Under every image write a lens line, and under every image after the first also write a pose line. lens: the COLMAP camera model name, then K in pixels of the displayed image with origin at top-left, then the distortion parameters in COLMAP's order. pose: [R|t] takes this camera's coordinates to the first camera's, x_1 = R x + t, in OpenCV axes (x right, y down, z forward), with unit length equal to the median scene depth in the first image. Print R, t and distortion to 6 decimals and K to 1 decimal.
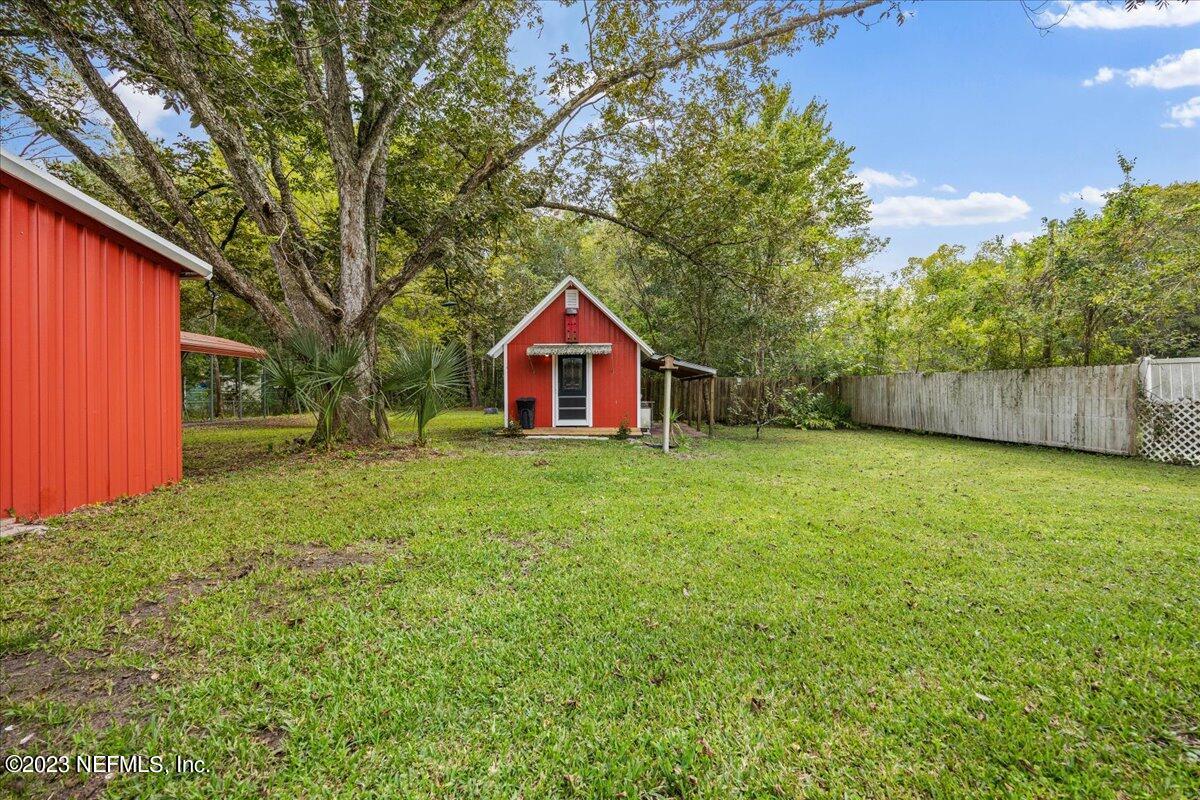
lens RADIAL K [[493.3, 0, 602.3], [0, 493.3, 402.4], [0, 0, 1]] dist [0.002202, 0.000073]
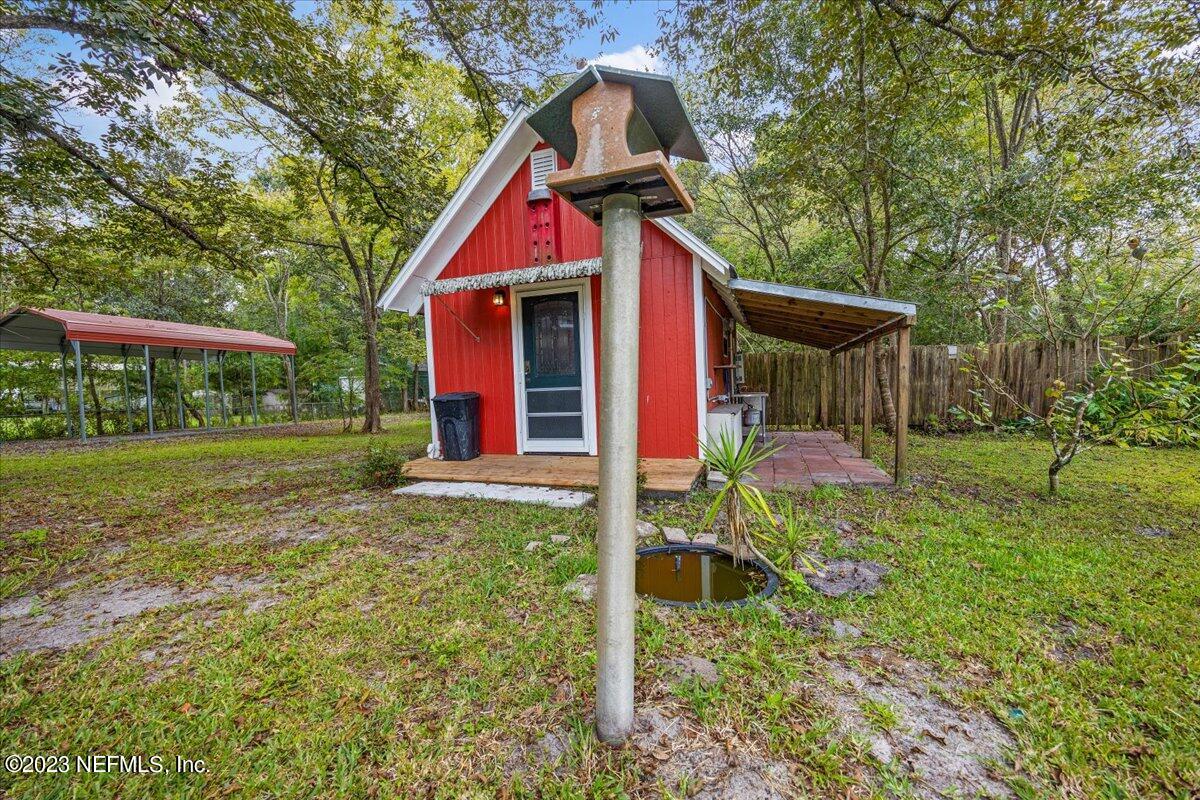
lens RADIAL K [[493.3, 0, 594.8], [0, 493.3, 401.0], [0, 0, 1]] dist [0.002202, 0.000073]
pose [[0.949878, -0.020522, -0.311947, 0.116796], [0.023003, 0.999726, 0.004274, -0.001253], [0.311774, -0.011235, 0.950090, 0.578329]]
